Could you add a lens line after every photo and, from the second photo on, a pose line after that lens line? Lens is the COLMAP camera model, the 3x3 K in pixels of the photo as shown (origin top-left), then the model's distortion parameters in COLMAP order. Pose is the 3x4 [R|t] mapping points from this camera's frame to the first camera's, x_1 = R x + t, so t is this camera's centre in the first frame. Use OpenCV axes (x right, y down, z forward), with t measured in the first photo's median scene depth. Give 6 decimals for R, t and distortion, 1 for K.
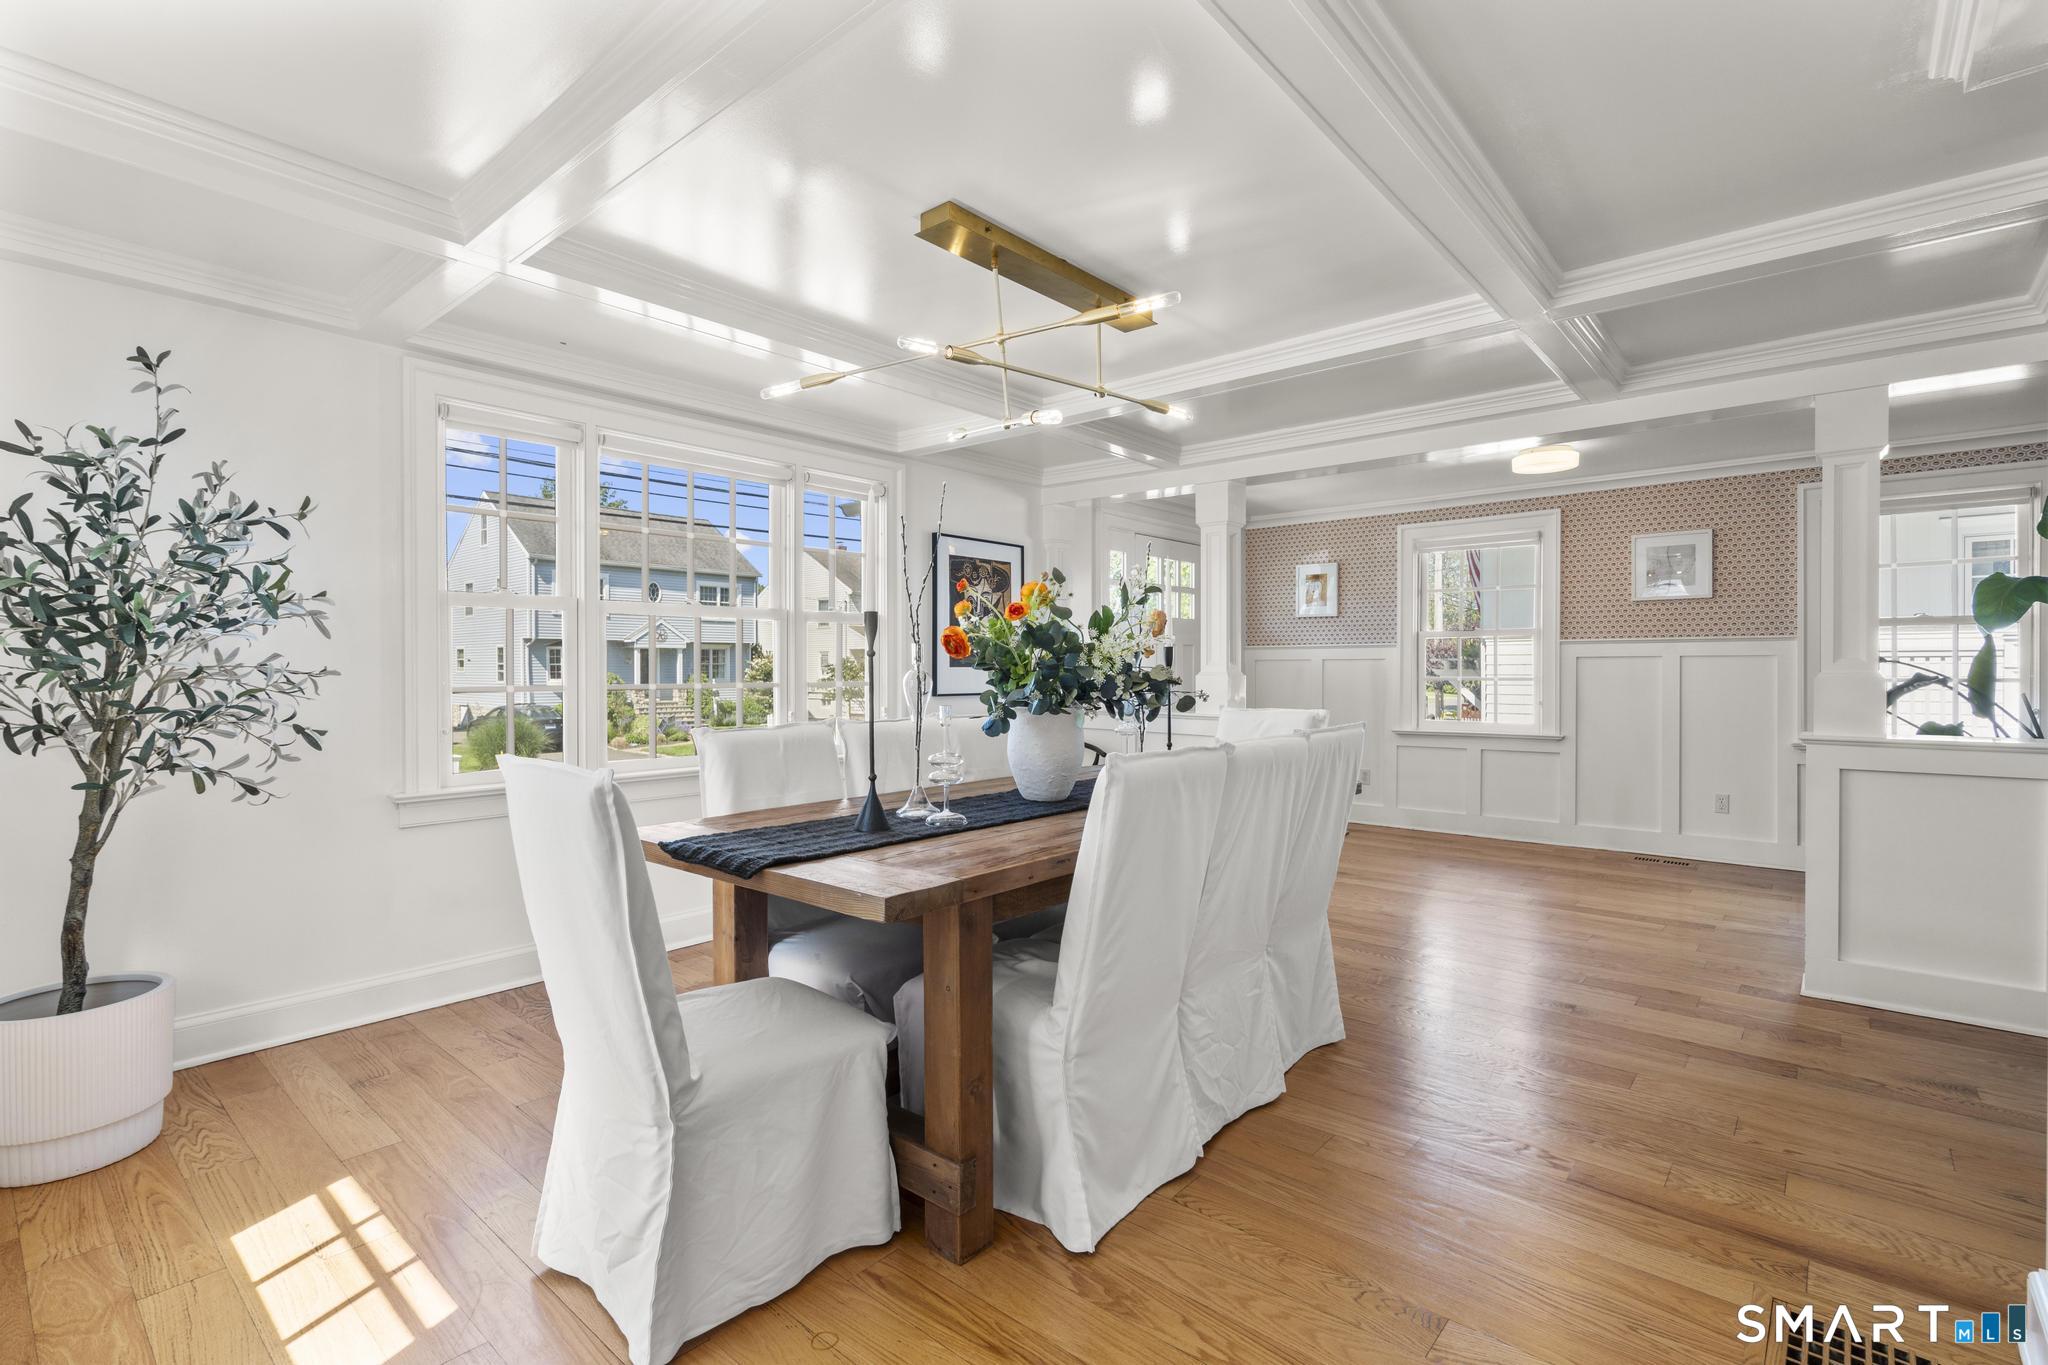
lens RADIAL K [[934.9, 0, 1024.0], [0, 934.9, 682.5], [0, 0, 1]] dist [0.000177, -0.000032]
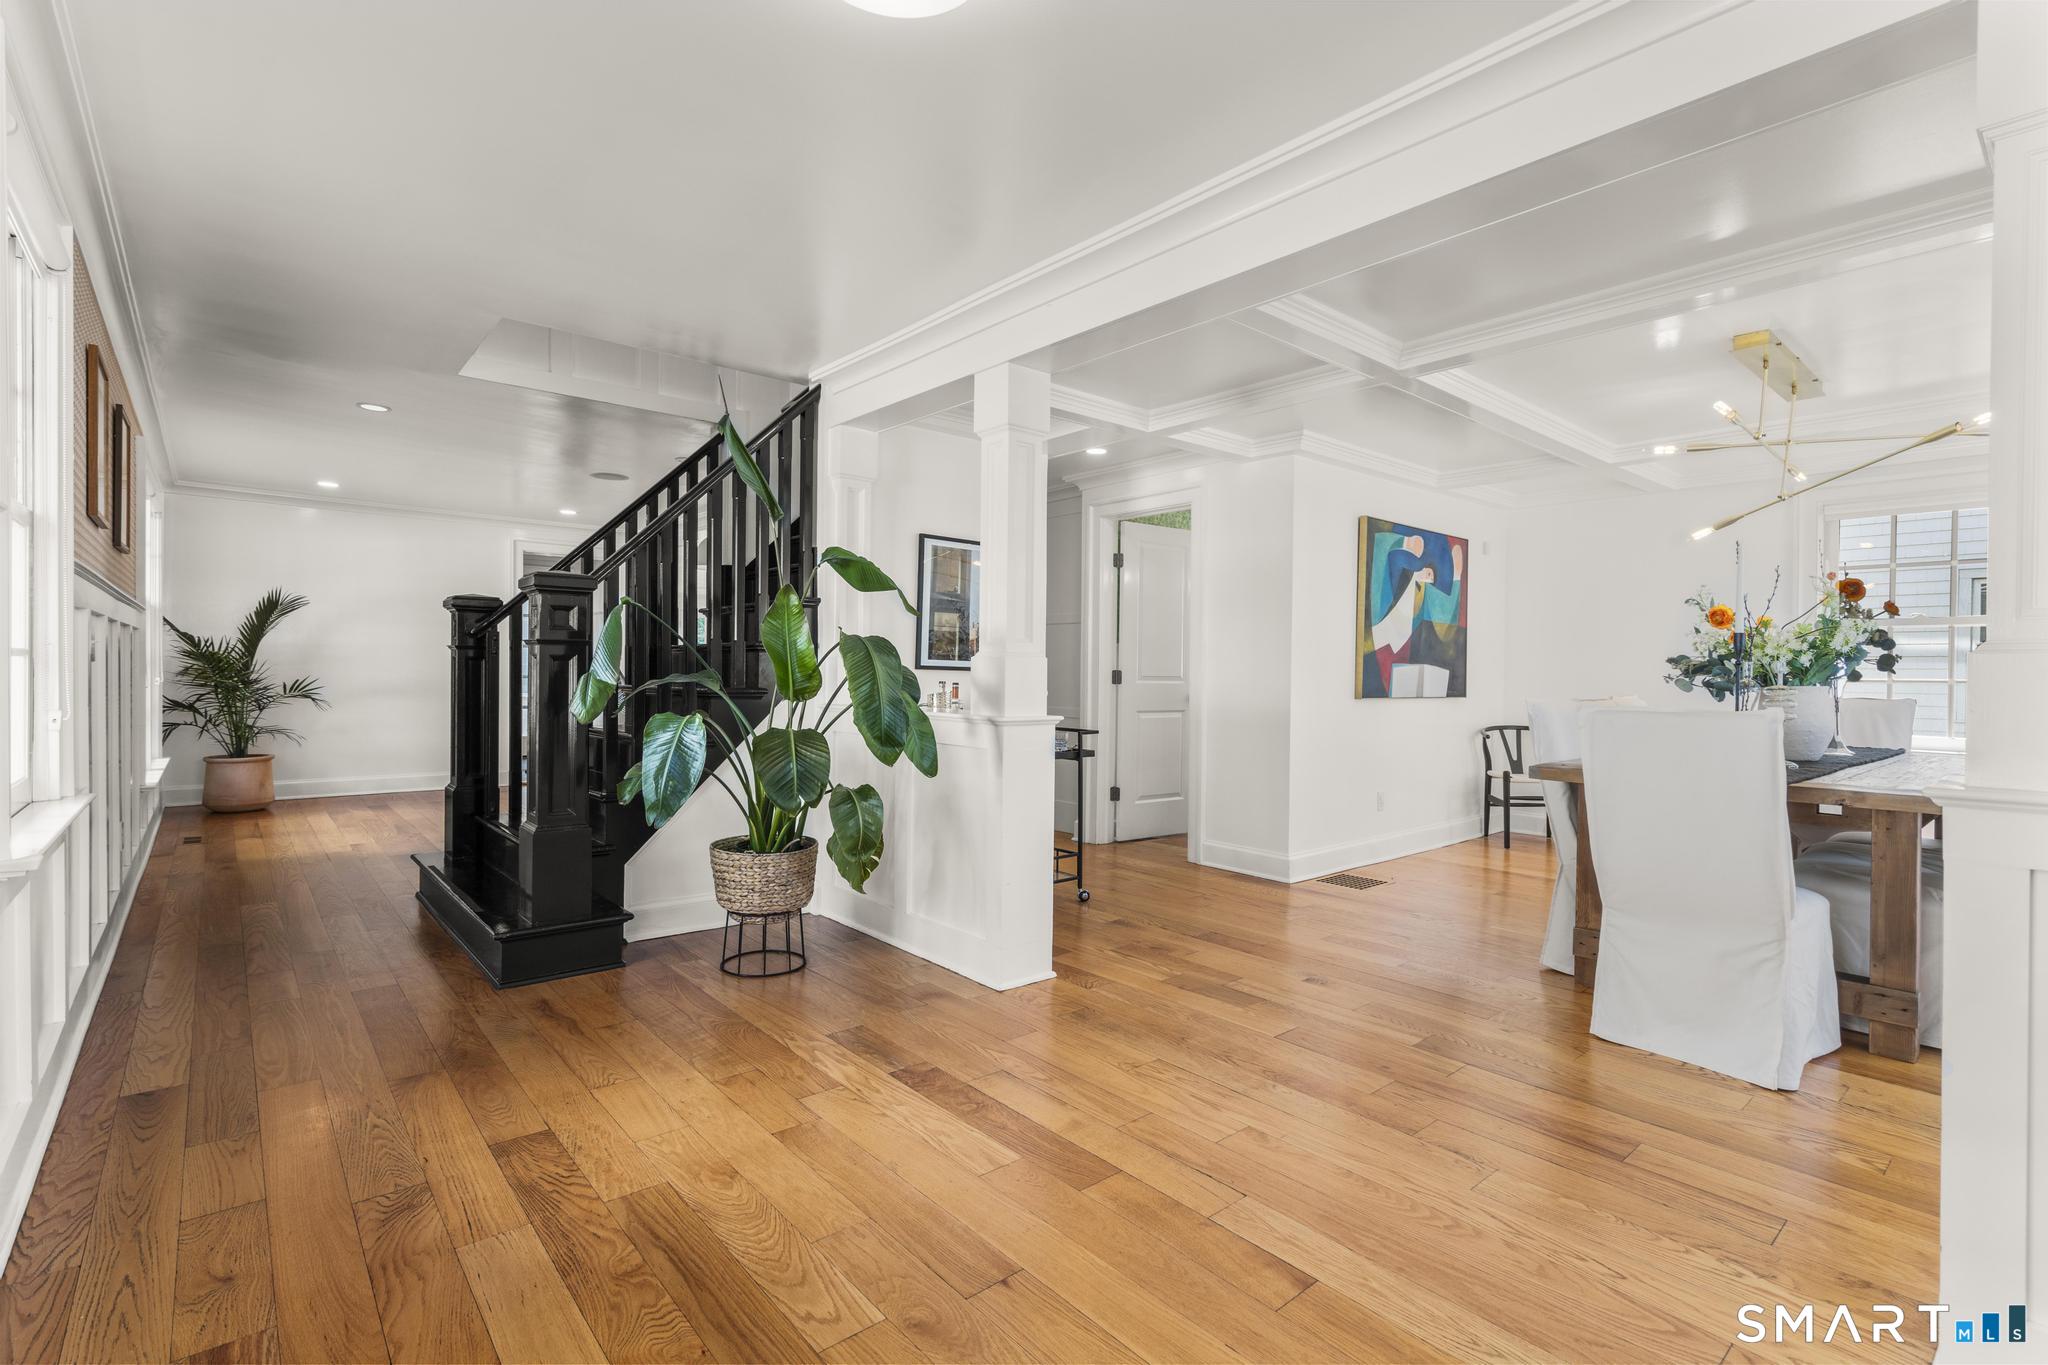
lens RADIAL K [[934.9, 0, 1024.0], [0, 934.9, 682.5], [0, 0, 1]] dist [0.000177, -0.000032]
pose [[-0.989706, -0.017009, 0.142100, 0.836187], [-0.012985, 0.999489, 0.029202, -0.018677], [-0.142524, 0.027056, -0.989421, 2.302465]]
